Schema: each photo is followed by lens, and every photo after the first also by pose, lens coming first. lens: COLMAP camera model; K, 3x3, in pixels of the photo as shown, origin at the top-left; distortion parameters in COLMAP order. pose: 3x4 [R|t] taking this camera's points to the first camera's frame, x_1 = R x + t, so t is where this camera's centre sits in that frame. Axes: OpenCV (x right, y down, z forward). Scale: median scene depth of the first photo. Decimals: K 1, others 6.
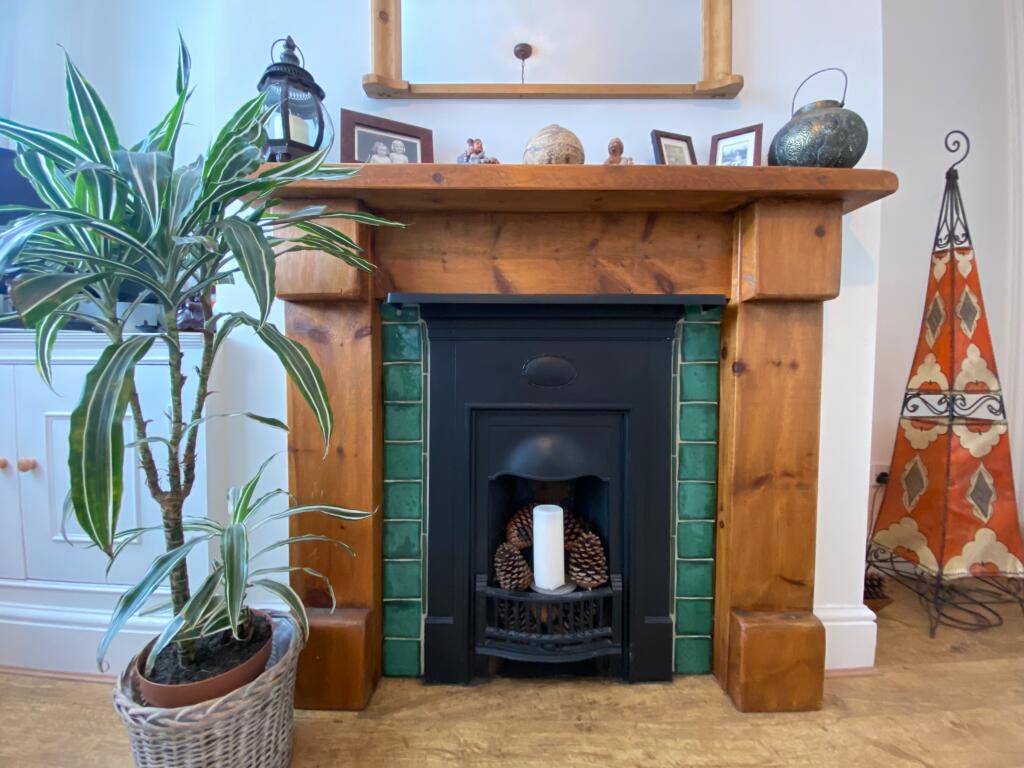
lens RADIAL K [[415.6, 0, 510.8], [0, 415.6, 381.0], [0, 0, 1]] dist [0.048842, -0.039579]
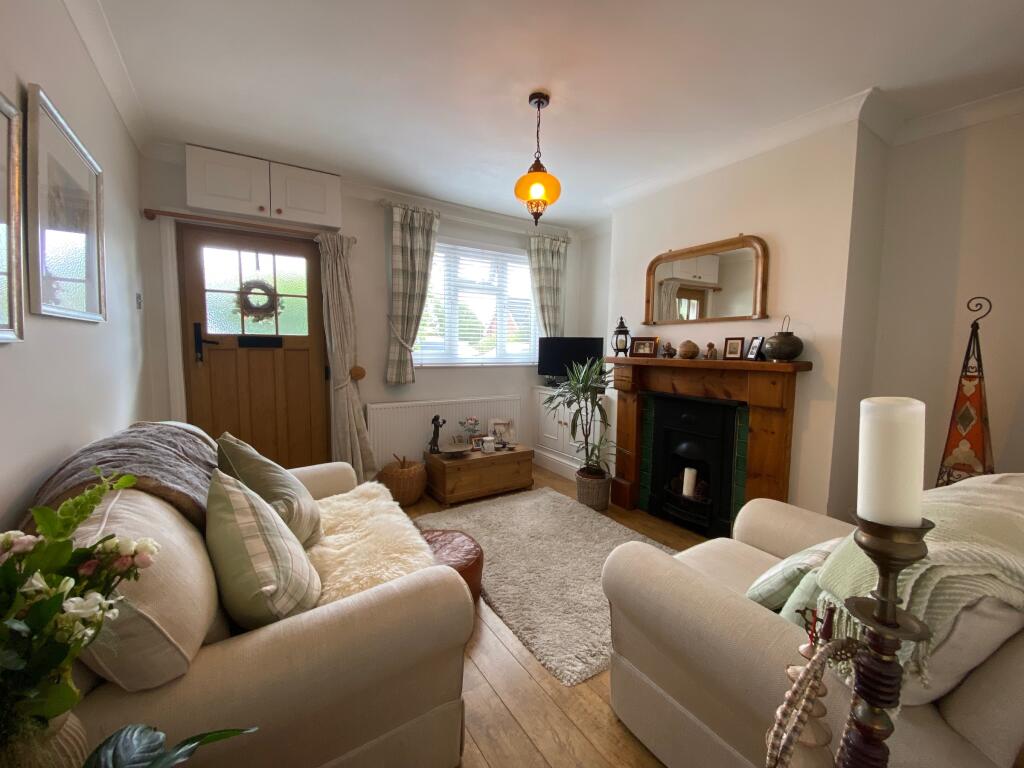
lens RADIAL K [[415.6, 0, 510.8], [0, 415.6, 381.0], [0, 0, 1]] dist [0.048842, -0.039579]
pose [[0.542576, 0.069568, -0.837121, 1.852219], [-0.042397, 0.997562, 0.055422, -0.404918], [0.838936, 0.005421, 0.544203, -1.616383]]
